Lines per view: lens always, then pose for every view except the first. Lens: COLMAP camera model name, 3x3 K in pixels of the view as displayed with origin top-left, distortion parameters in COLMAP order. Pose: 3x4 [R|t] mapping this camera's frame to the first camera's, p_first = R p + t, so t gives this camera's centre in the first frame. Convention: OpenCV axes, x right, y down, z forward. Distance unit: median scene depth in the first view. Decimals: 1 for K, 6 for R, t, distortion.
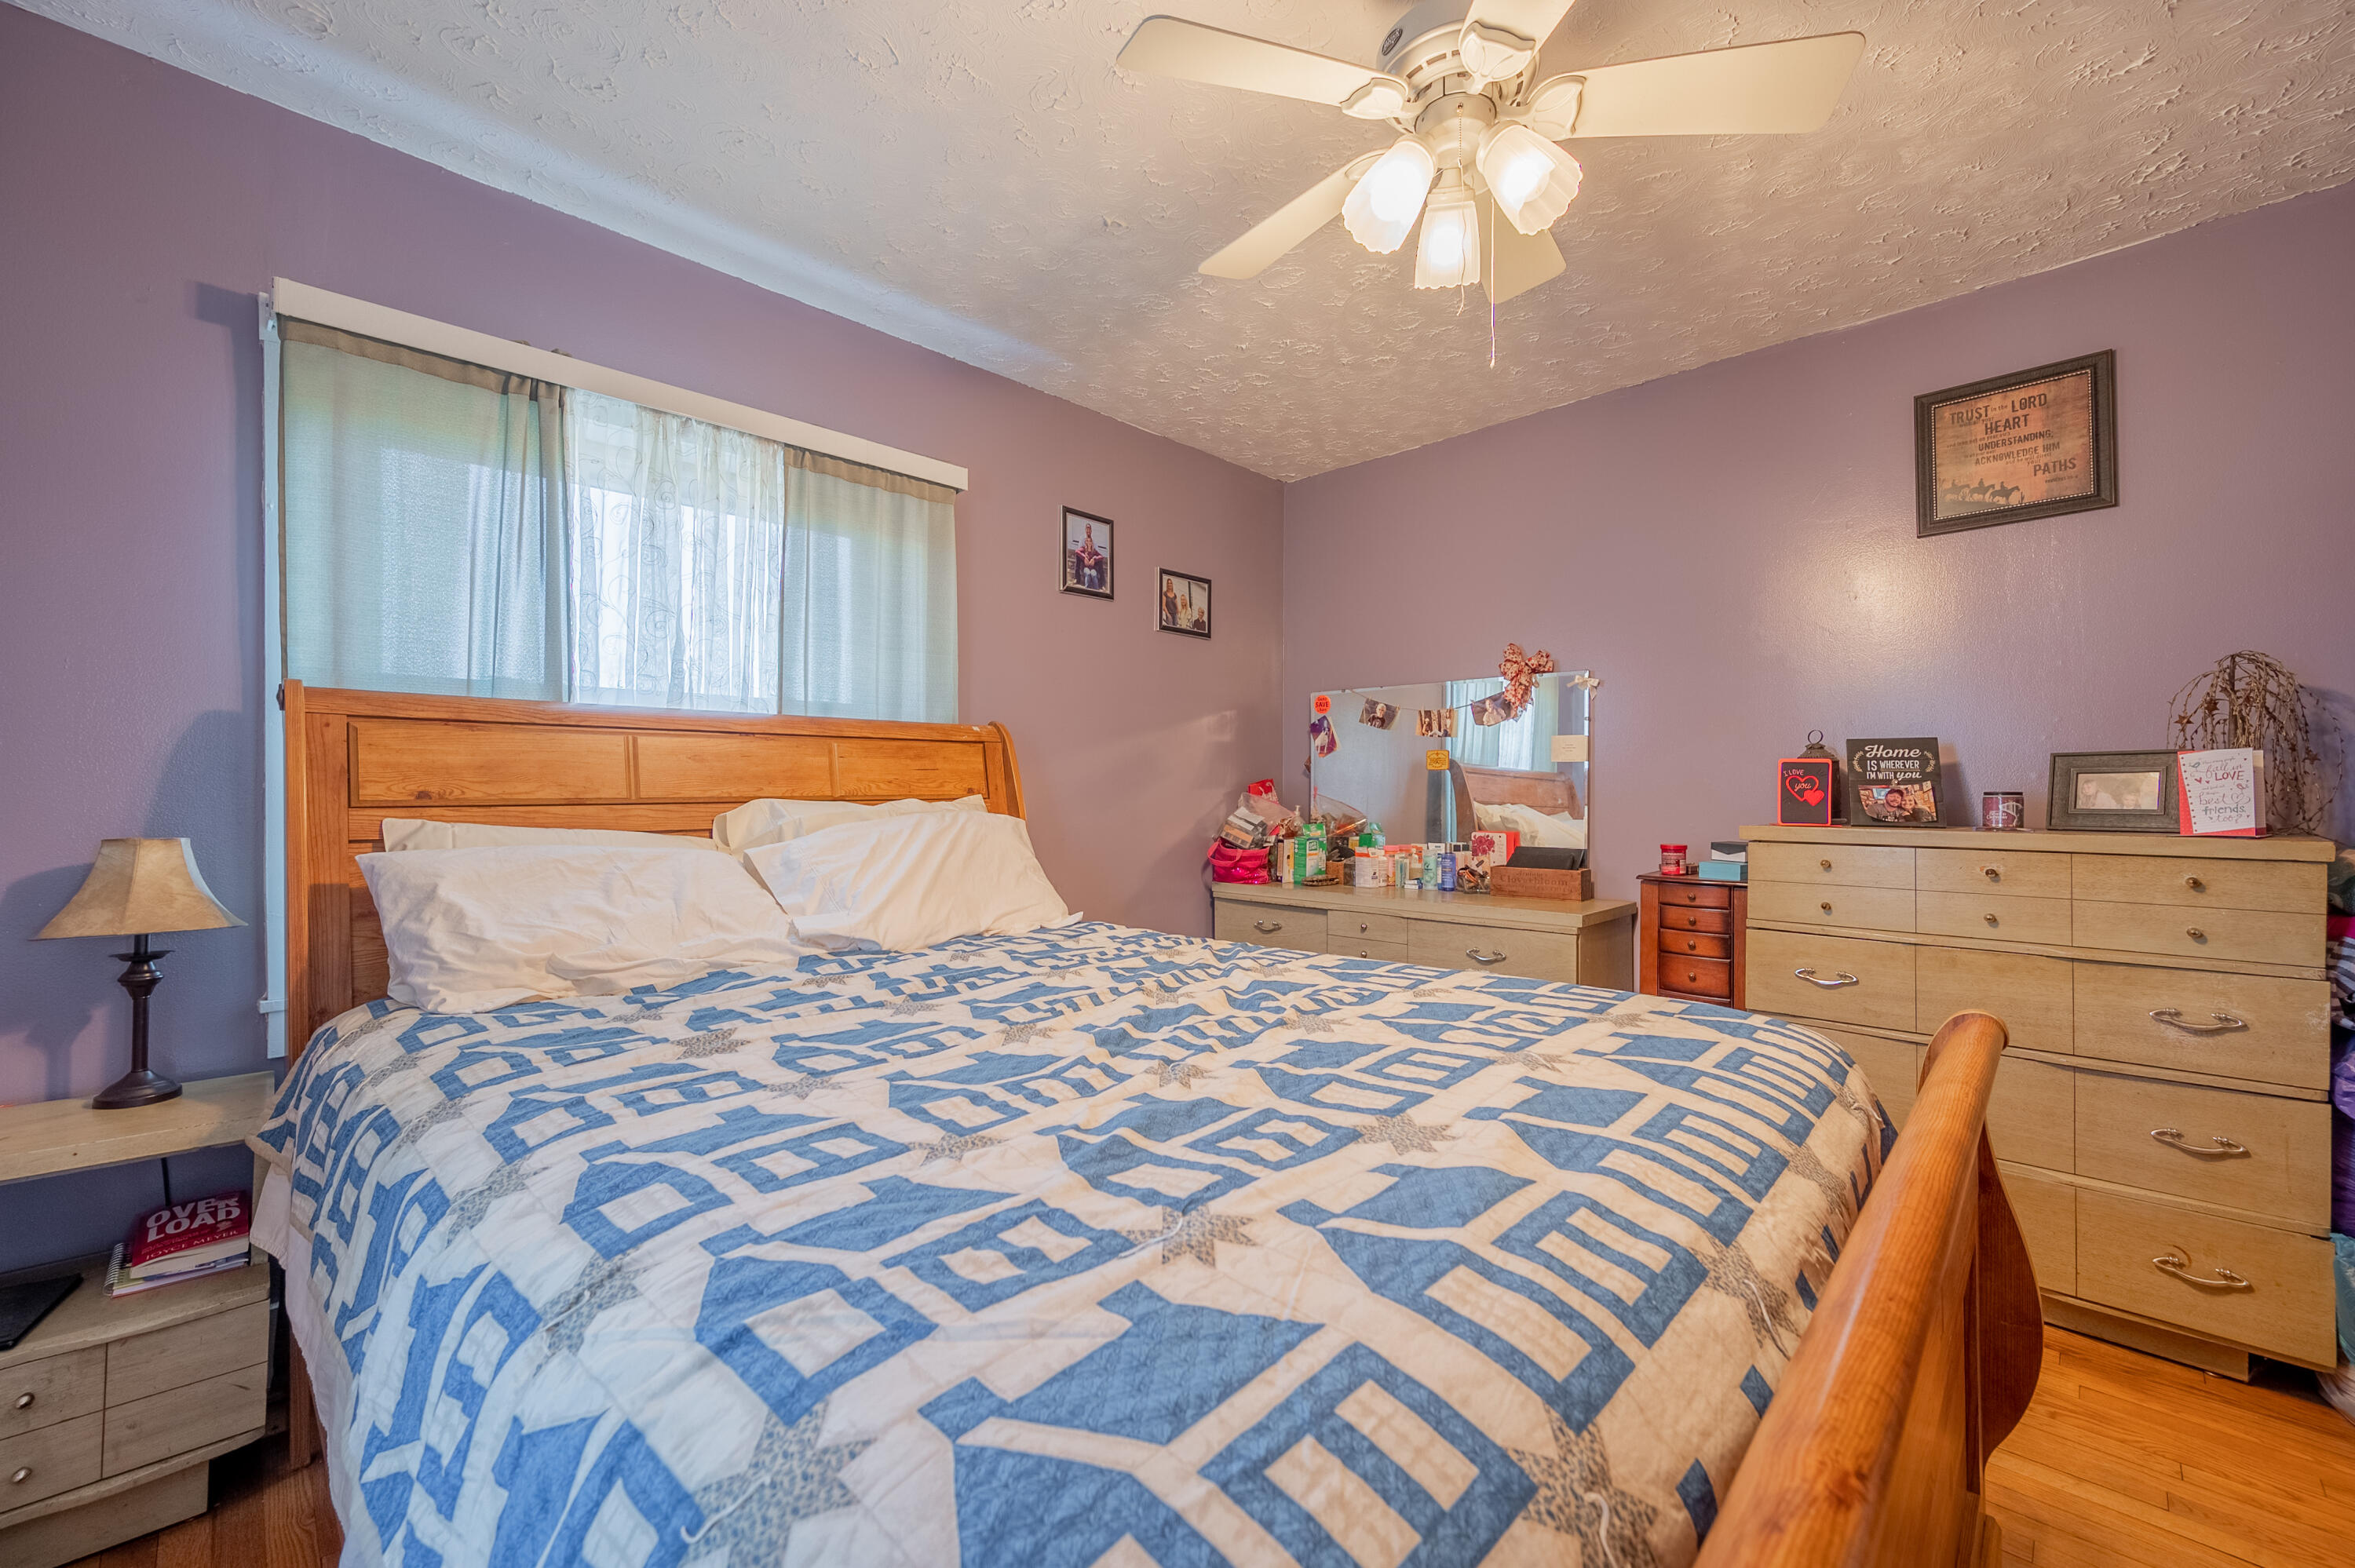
lens RADIAL K [[947.6, 0, 1176.8], [0, 947.6, 774.9], [0, 0, 1]] dist [0.003028, -0.000528]
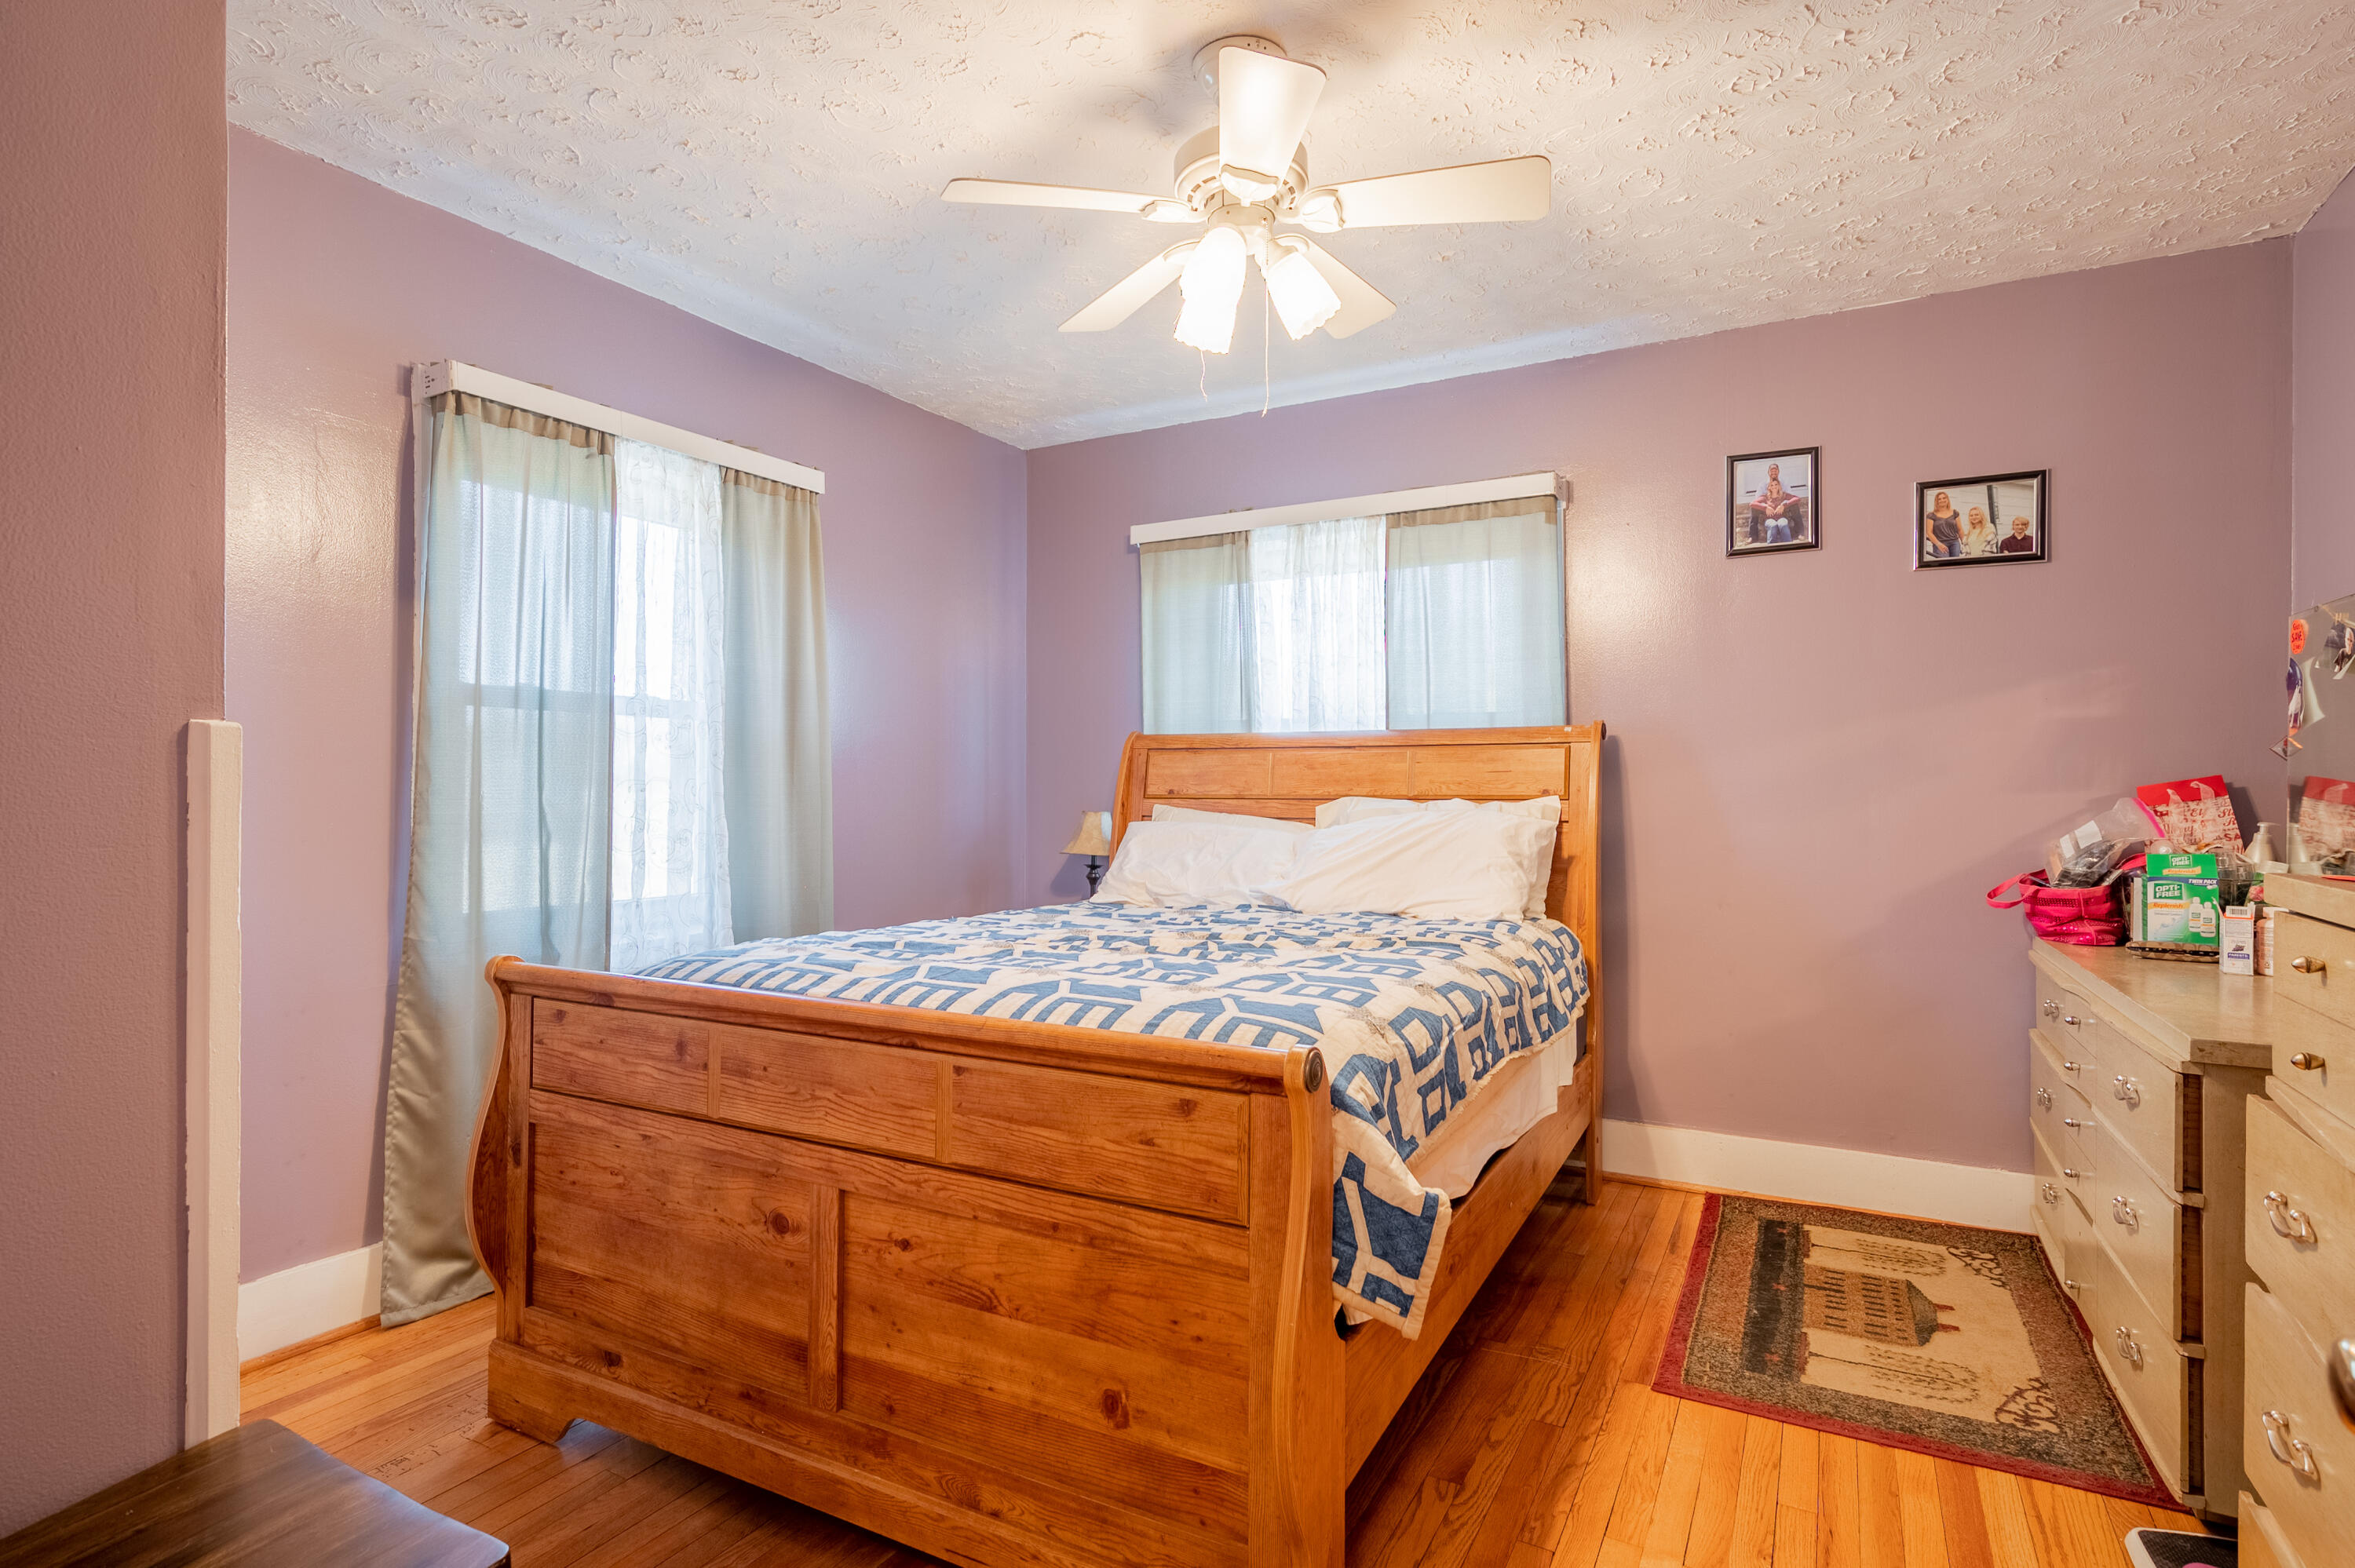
lens RADIAL K [[1165.5, 0, 1181.0], [0, 1165.5, 786.8], [0, 0, 1]] dist [0.000009, 0.000069]
pose [[0.256385, -0.003170, -0.966570, 0.987517], [0.007895, 0.999968, -0.001186, 0.010800], [0.966543, -0.007327, 0.256402, 0.338888]]
